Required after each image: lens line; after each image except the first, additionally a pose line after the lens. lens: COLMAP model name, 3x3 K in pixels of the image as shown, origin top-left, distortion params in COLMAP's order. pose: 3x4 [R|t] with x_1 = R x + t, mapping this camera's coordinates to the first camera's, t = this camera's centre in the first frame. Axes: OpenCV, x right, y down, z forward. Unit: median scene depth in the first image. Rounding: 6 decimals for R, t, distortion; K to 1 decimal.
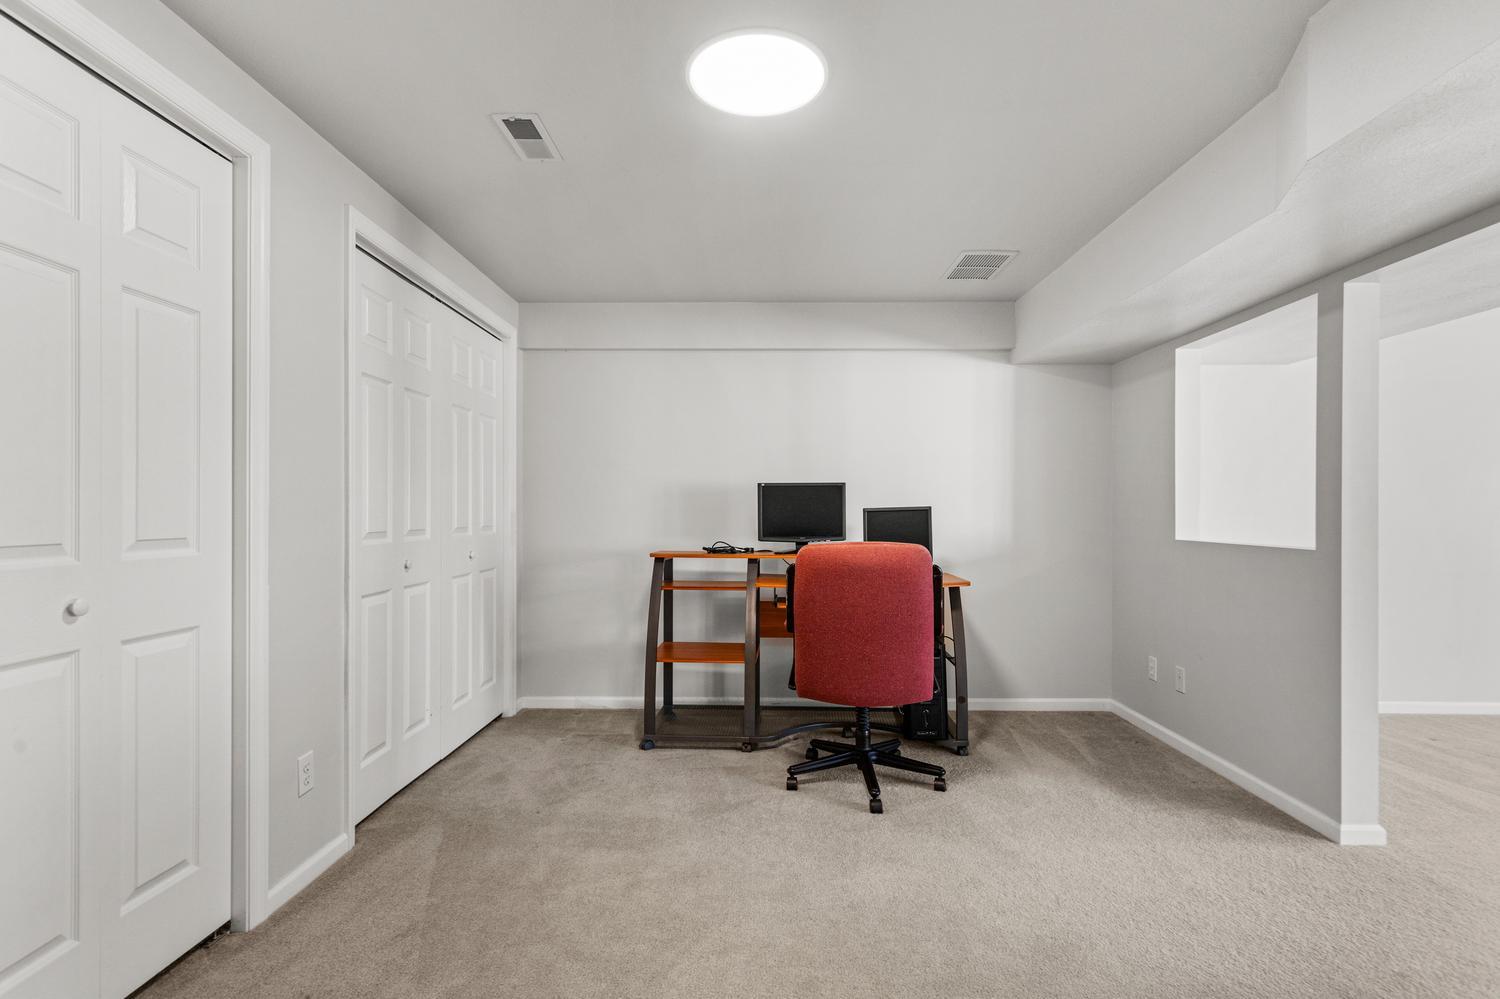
lens RADIAL K [[729.7, 0, 746.6], [0, 729.7, 508.9], [0, 0, 1]] dist [0.001523, 0.000470]
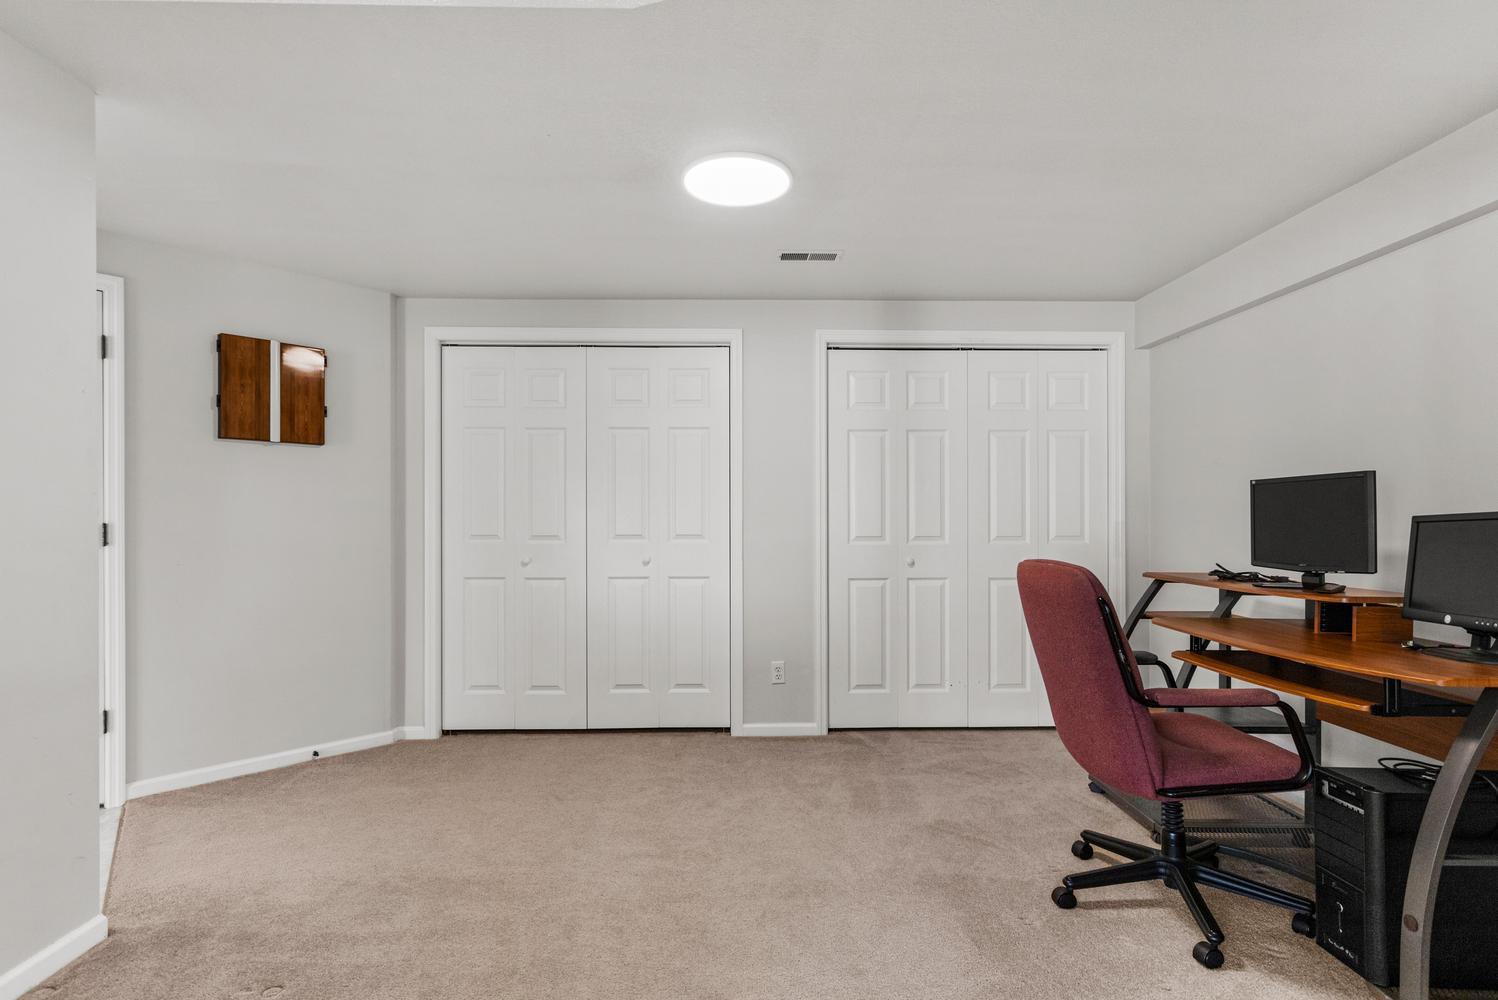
lens RADIAL K [[728.8, 0, 745.8], [0, 728.8, 518.2], [0, 0, 1]] dist [0.005498, 0.000422]
pose [[0.051619, -0.006738, -0.998644, 0.902287], [0.002824, 0.999974, -0.006601, 0.004379], [0.998663, -0.002480, 0.051636, 0.663082]]
